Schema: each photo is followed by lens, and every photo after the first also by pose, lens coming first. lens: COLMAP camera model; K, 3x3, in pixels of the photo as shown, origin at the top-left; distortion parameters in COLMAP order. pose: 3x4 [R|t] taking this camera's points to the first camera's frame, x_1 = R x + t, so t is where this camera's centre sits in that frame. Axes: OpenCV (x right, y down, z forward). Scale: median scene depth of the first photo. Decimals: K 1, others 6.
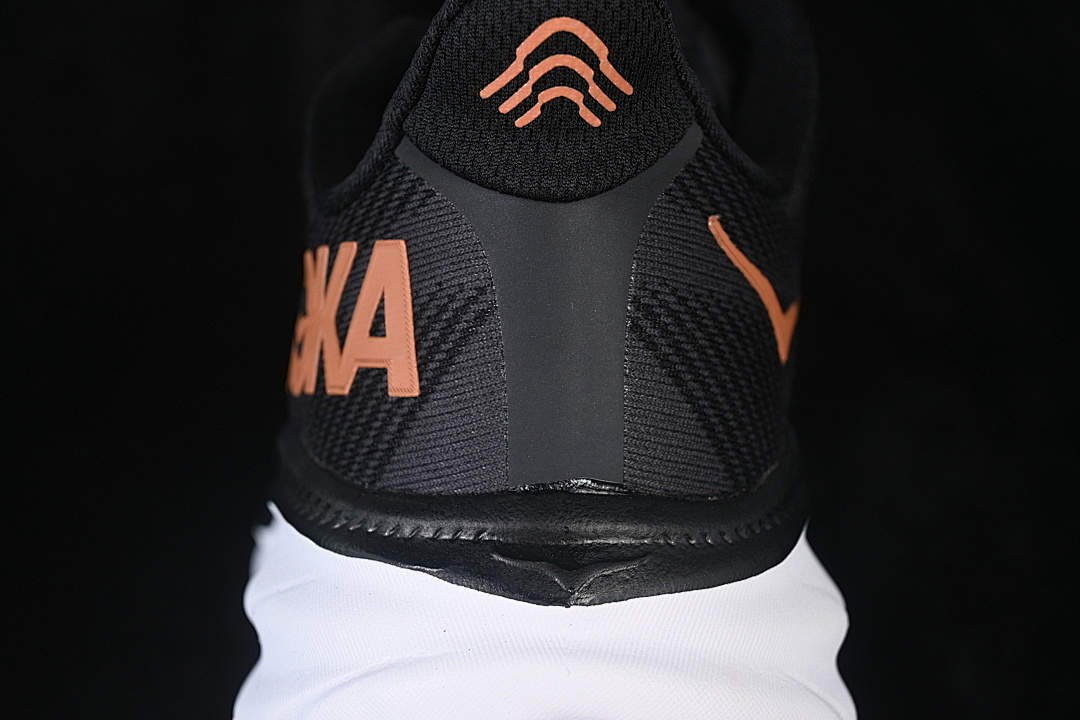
lens RADIAL K [[2369.4, 0, 539.8], [0, 2369.4, 359.6], [0, 0, 1]] dist [0.038216, 0.000000]
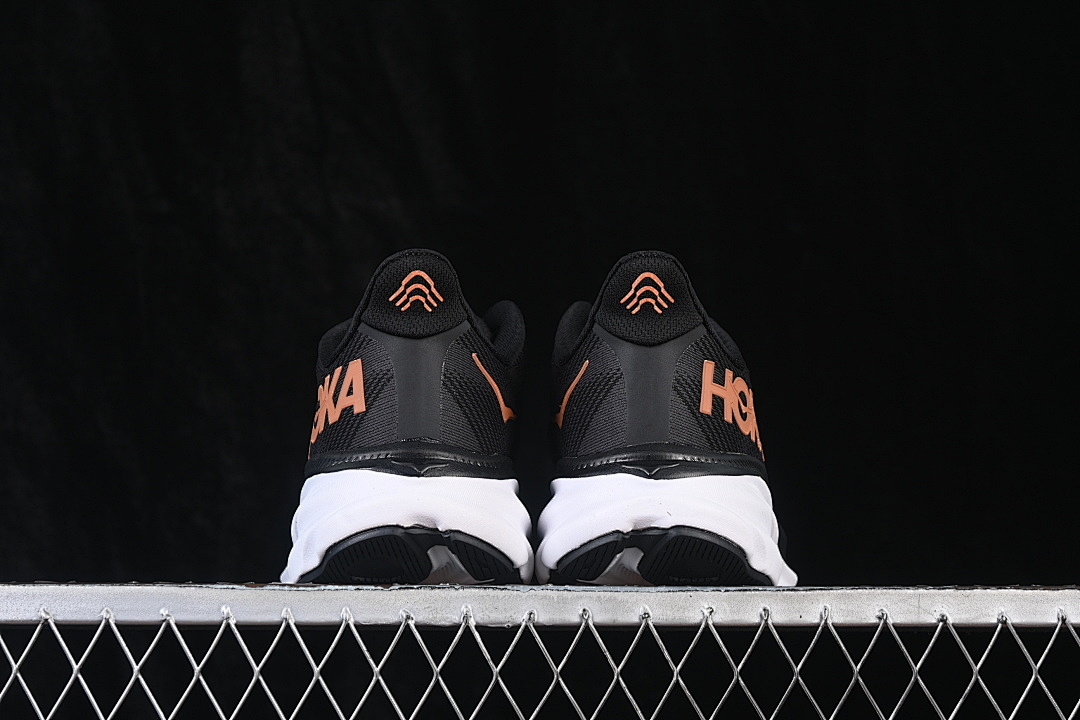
lens RADIAL K [[2369.4, 0, 540.1], [0, 2369.4, 365.2], [0, 0, 1]] dist [0.038216, 0.000000]
pose [[0.999060, 0.003842, 0.043184, 0.032328], [0.009054, 0.955616, -0.294475, 0.777374], [-0.042398, 0.294589, 0.954683, -1.645263]]
